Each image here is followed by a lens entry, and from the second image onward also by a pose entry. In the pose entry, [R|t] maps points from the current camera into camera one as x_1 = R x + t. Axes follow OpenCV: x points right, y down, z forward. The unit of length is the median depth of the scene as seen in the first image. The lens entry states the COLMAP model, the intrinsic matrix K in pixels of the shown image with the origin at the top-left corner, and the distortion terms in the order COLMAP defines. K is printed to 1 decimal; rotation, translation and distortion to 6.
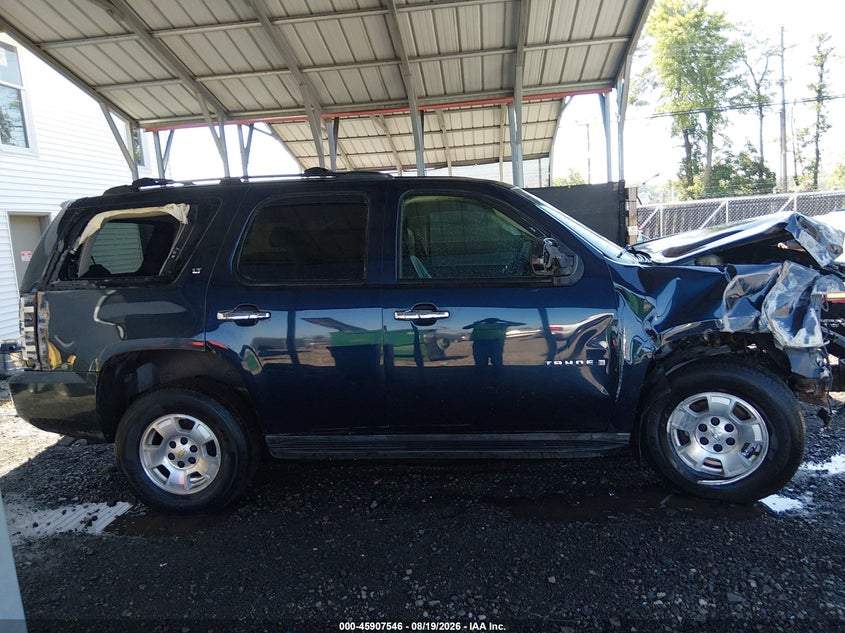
lens RADIAL K [[629.5, 0, 422.5], [0, 629.5, 316.5], [0, 0, 1]] dist [0.025675, -0.007045]
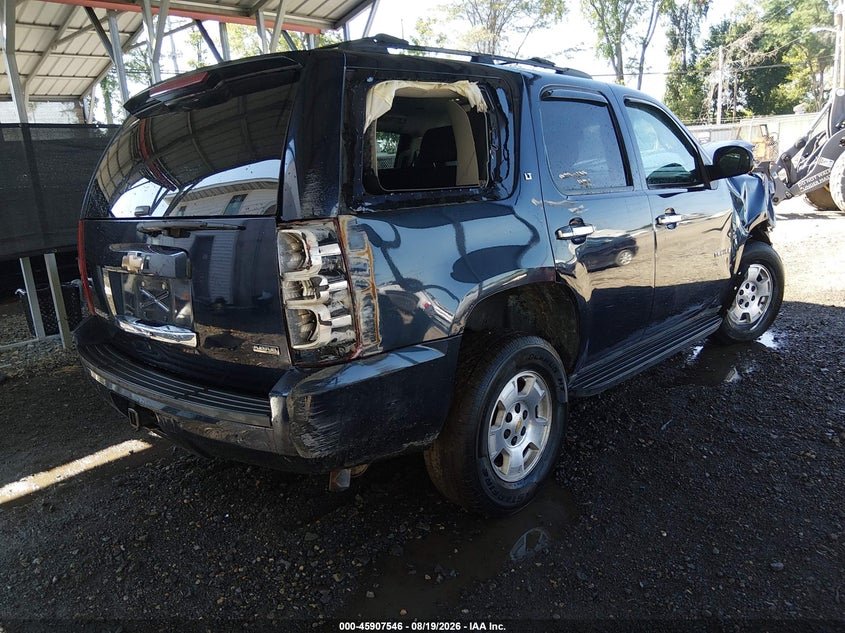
lens RADIAL K [[629.5, 0, 422.5], [0, 629.5, 316.5], [0, 0, 1]] dist [0.025675, -0.007045]
pose [[0.634872, -0.158624, 0.756159, -0.987153], [0.123851, 0.986936, 0.103049, -0.001126], [-0.762626, 0.028228, 0.646223, 0.596241]]
